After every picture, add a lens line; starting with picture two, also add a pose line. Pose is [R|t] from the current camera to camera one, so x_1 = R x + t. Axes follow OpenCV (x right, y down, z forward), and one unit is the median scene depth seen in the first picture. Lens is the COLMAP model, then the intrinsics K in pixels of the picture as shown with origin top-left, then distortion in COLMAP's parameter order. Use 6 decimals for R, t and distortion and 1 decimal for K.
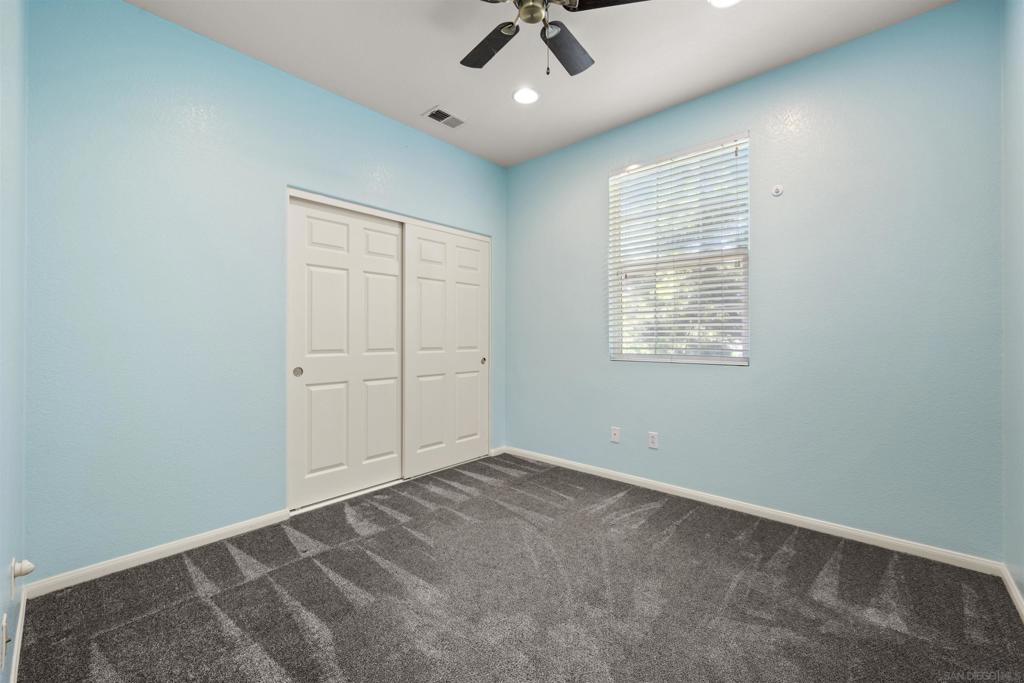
lens RADIAL K [[424.4, 0, 504.3], [0, 424.4, 349.5], [0, 0, 1]] dist [0.001031, 0.000016]
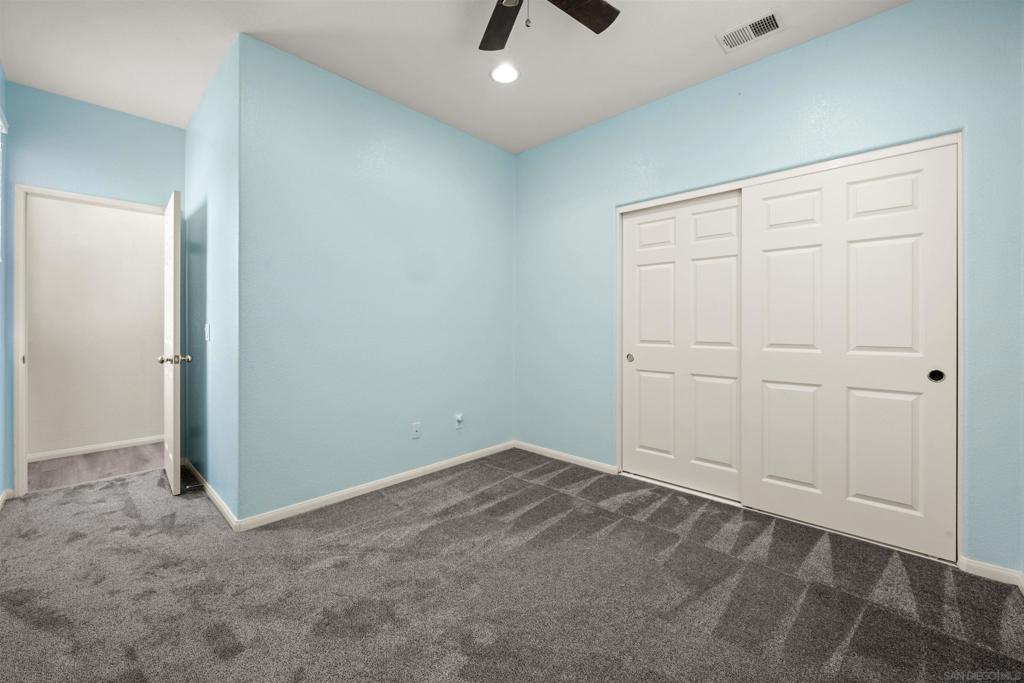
lens RADIAL K [[403.0, 0, 512.0], [0, 403.0, 341.5], [0, 0, 1]] dist [-0.000457, -0.000287]
pose [[-0.015920, 0.032924, -0.999331, 0.627667], [-0.036748, 0.998763, 0.033490, -0.018163], [0.999198, 0.037256, -0.014691, 0.666160]]
